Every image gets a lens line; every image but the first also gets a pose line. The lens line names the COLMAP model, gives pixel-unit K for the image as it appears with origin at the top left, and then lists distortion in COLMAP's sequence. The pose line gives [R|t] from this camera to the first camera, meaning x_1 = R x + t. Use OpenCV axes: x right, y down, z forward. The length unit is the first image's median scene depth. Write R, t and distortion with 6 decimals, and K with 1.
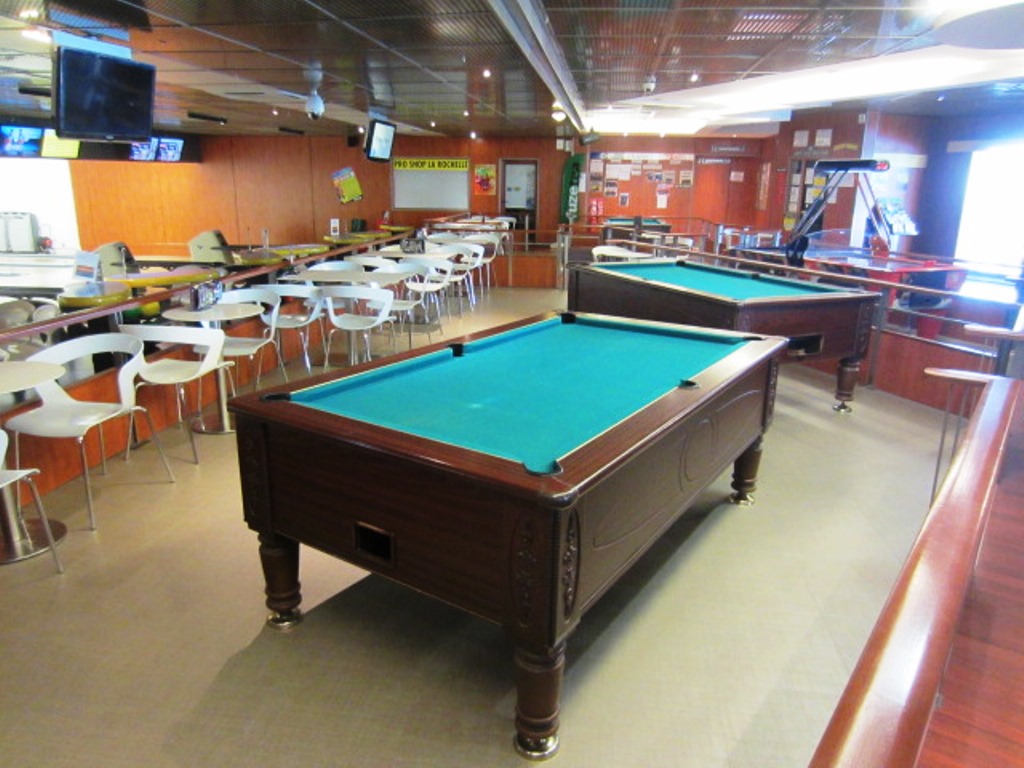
lens RADIAL K [[721.7, 0, 503.1], [0, 721.7, 387.8], [0, 0, 1]] dist [-0.031187, -0.000159]
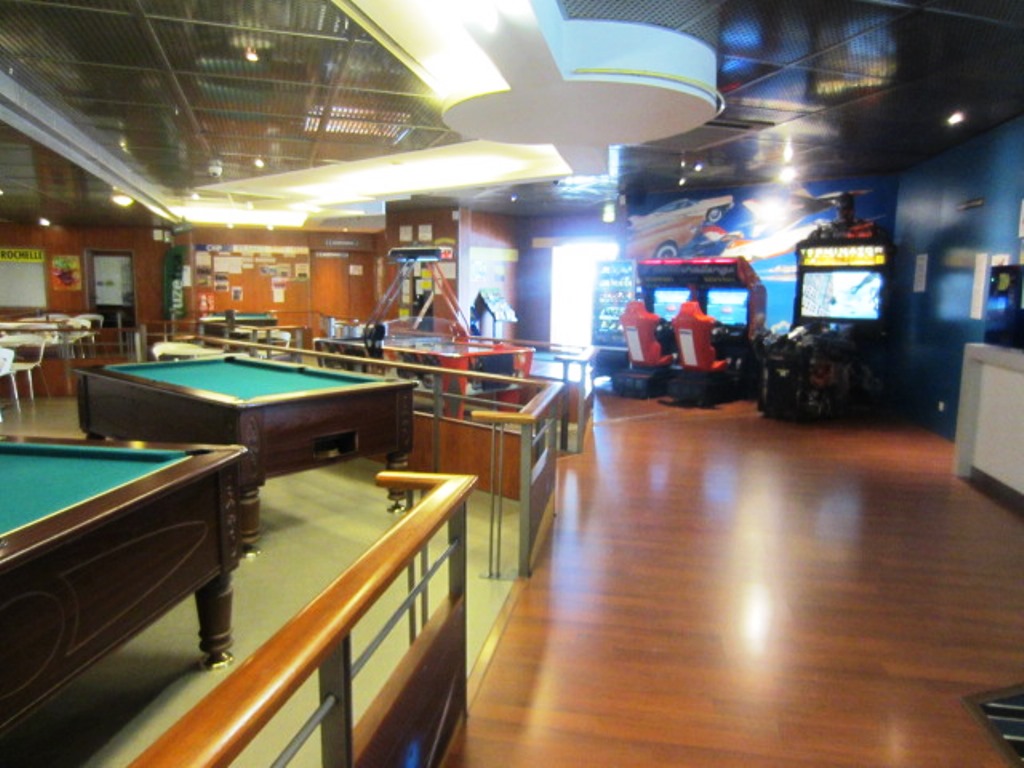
lens RADIAL K [[721.7, 0, 509.6], [0, 721.7, 381.2], [0, 0, 1]] dist [-0.031187, -0.000159]
pose [[0.897659, -0.058109, 0.436842, 0.075570], [0.118008, 0.986763, -0.111233, -0.004286], [-0.424596, 0.151400, 0.892634, 0.036748]]
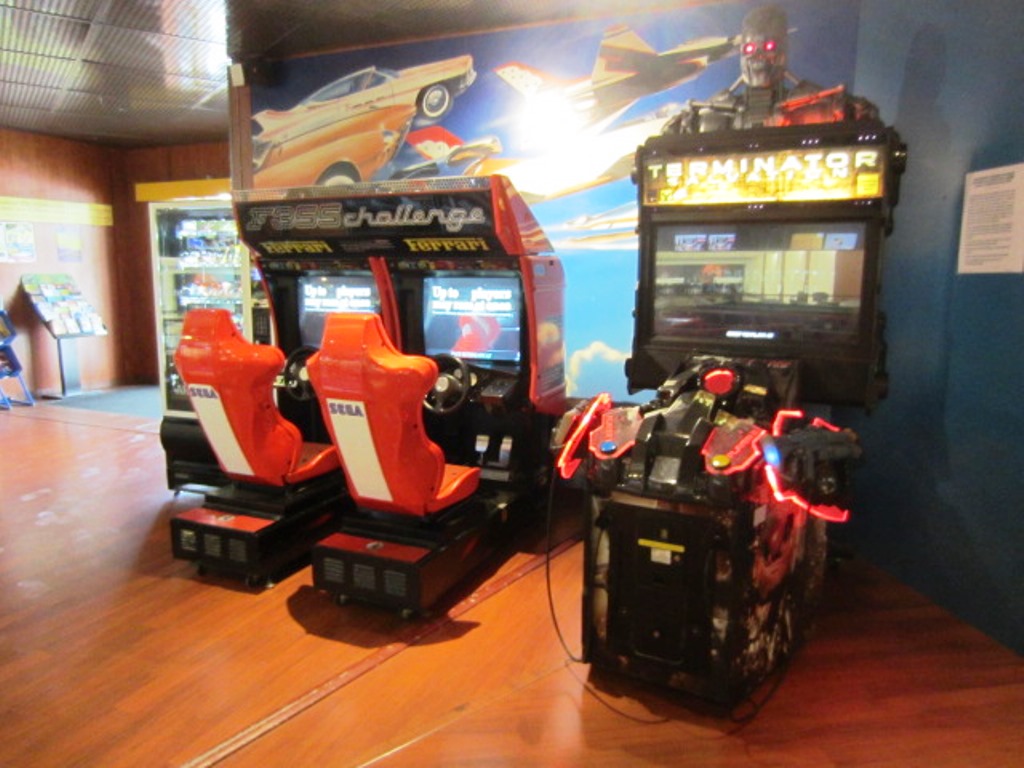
lens RADIAL K [[721.7, 0, 511.2], [0, 721.7, 386.6], [0, 0, 1]] dist [-0.031187, -0.000159]
pose [[0.698610, -0.122559, 0.704928, 0.337171], [0.198544, 0.979736, -0.026428, -0.077381], [-0.687404, 0.158423, 0.708787, 0.306264]]
